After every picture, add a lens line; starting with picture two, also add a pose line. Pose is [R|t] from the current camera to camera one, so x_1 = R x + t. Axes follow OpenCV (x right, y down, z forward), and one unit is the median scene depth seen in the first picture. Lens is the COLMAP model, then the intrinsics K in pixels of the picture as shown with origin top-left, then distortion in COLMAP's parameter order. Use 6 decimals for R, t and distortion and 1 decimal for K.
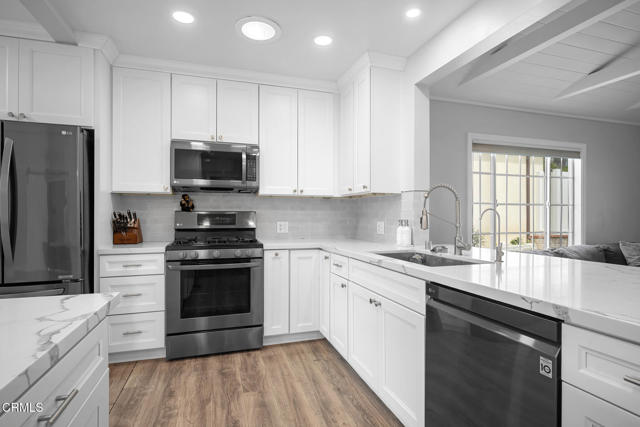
lens RADIAL K [[335.0, 0, 321.7], [0, 335.0, 216.6], [0, 0, 1]] dist [-0.005064, -0.000424]
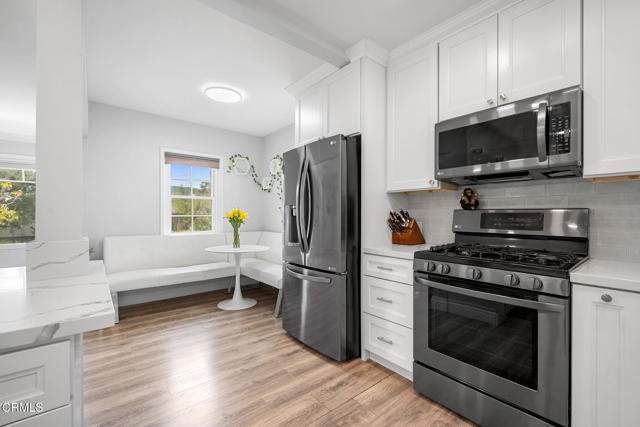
lens RADIAL K [[276.0, 0, 322.7], [0, 276.0, 214.8], [0, 0, 1]] dist [-0.002342, -0.000629]
pose [[0.368805, 0.000407, -0.929507, 0.077928], [-0.002065, 0.999998, -0.000381, -0.003350], [0.929505, 0.002060, 0.368805, 0.494255]]
